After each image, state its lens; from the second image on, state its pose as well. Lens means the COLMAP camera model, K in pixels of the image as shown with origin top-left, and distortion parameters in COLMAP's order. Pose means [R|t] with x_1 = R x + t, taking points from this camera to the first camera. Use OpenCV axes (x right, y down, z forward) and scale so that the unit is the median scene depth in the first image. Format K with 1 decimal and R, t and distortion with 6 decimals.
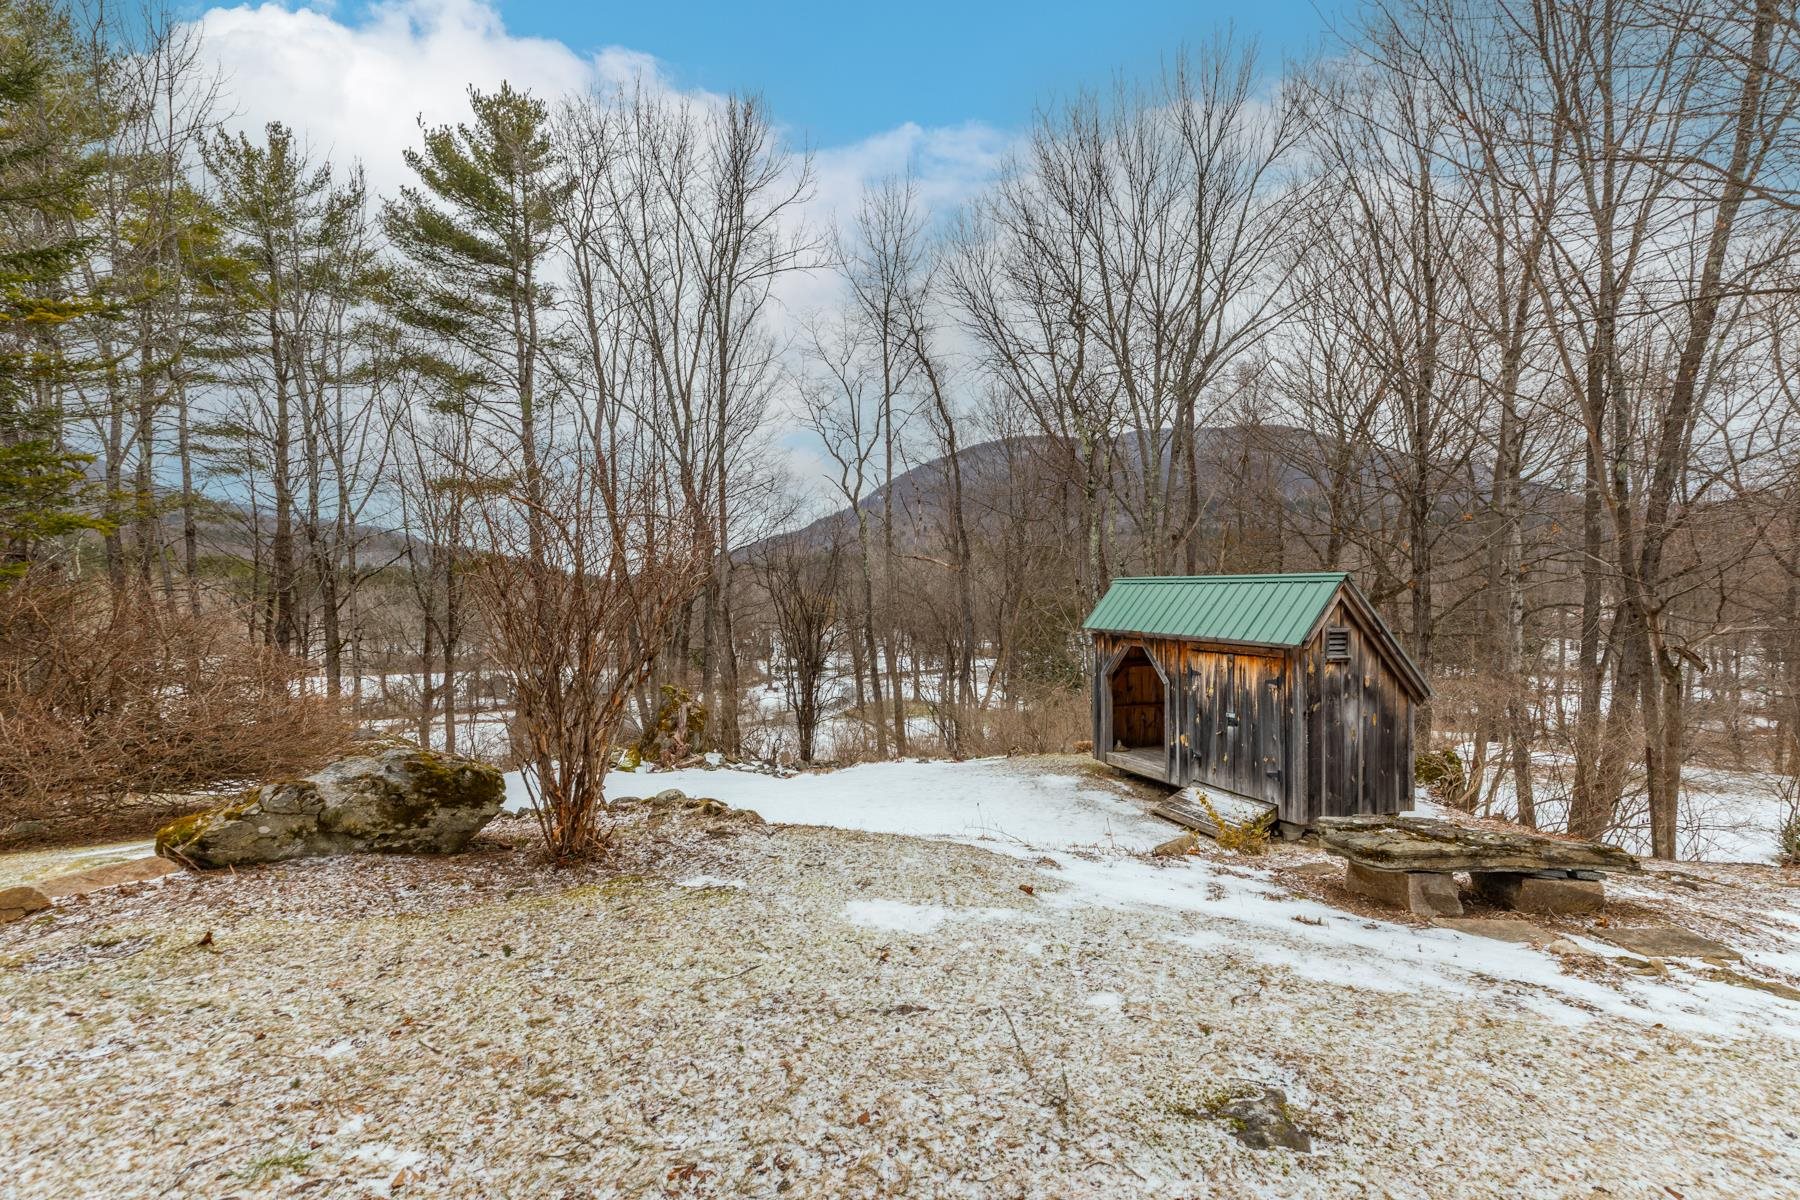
lens RADIAL K [[808.2, 0, 908.2], [0, 808.2, 587.9], [0, 0, 1]] dist [0.006043, 0.000182]
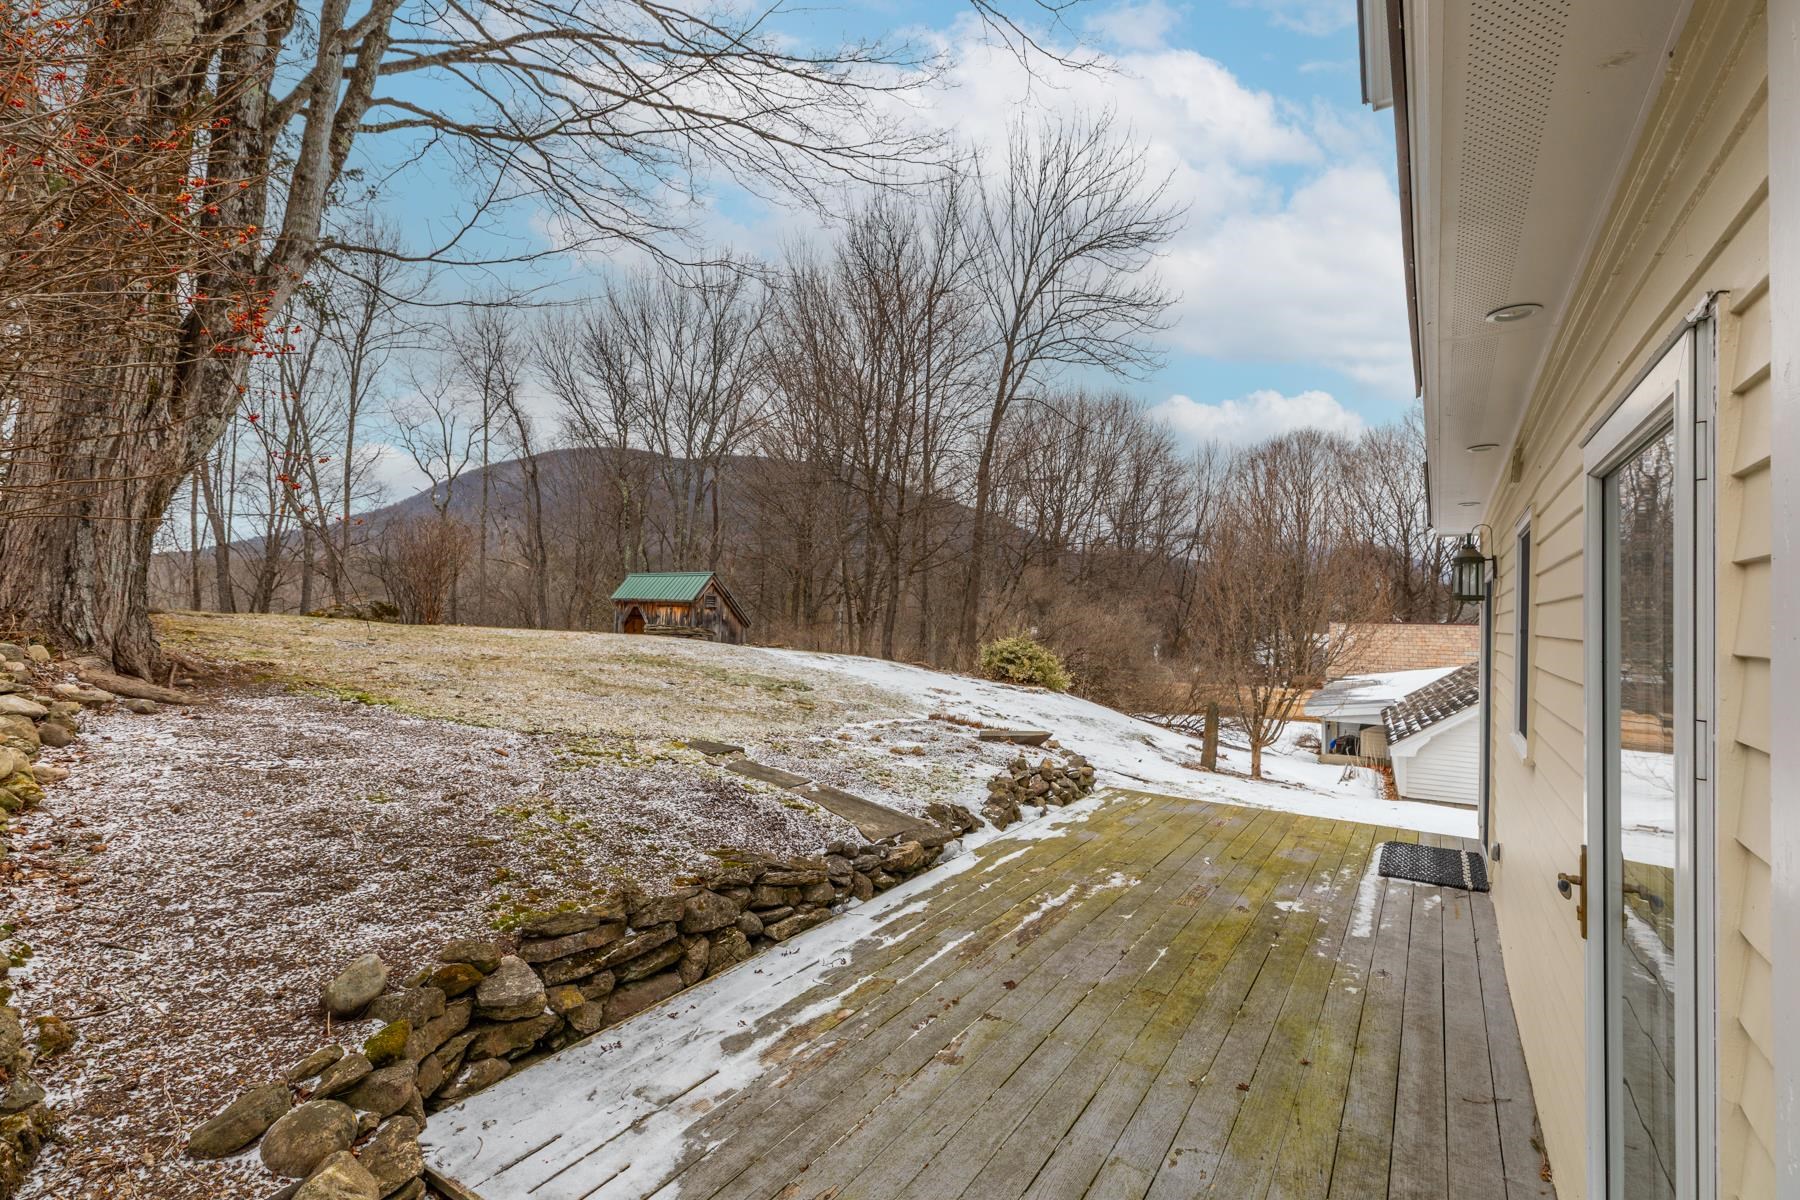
lens RADIAL K [[808.2, 0, 891.4], [0, 808.2, 593.9], [0, 0, 1]] dist [0.006043, 0.000182]
pose [[0.884584, 0.034181, 0.465126, -0.103986], [-0.026930, 0.999390, -0.022227, 0.072655], [-0.465603, 0.007136, 0.884965, -1.180340]]
